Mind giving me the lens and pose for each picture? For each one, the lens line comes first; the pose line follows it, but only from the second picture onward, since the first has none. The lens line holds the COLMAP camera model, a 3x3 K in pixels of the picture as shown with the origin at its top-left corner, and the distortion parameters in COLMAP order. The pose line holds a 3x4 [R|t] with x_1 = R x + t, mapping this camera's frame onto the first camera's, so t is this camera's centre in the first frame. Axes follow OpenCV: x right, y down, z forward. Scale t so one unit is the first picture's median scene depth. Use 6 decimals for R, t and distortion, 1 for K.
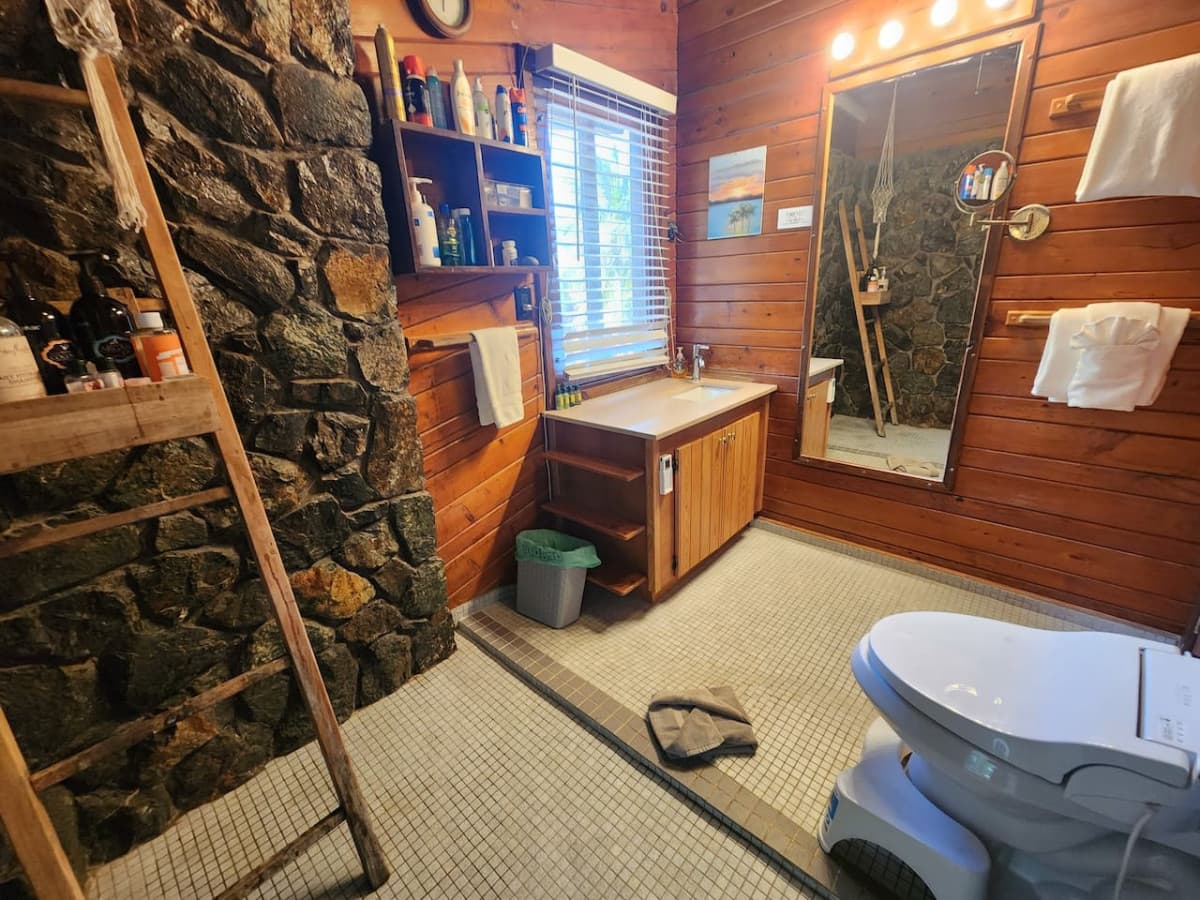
lens RADIAL K [[504.0, 0, 600.0], [0, 504.0, 450.0], [0, 0, 1]] dist [0.022946, 0.000024]
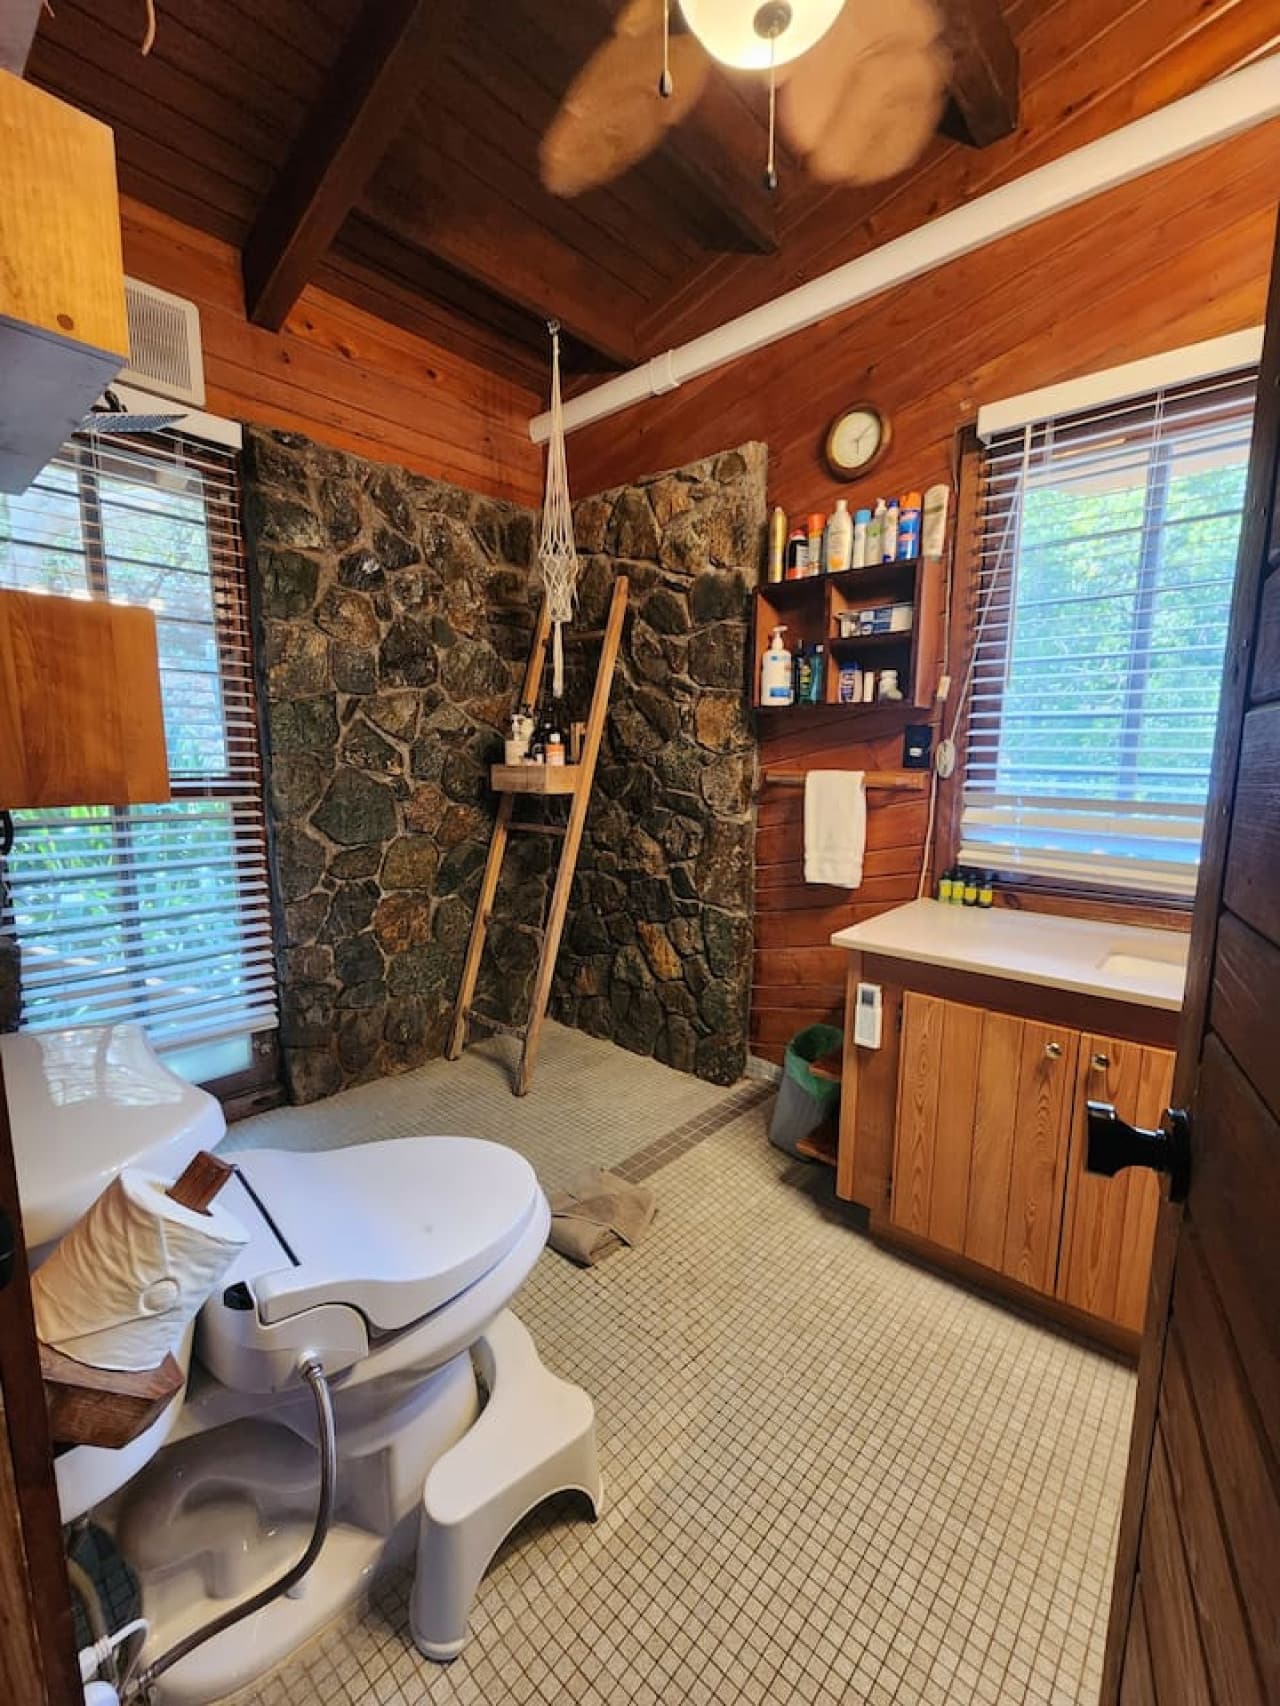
lens RADIAL K [[716.6, 0, 640.0], [0, 716.6, 853.0], [0, 0, 1]] dist [0.022946, 0.000024]
pose [[0.002241, 0.189638, -0.981852, 1.160011], [-0.313040, 0.932639, 0.179418, -0.255106], [0.949737, 0.306956, 0.061454, 0.732813]]
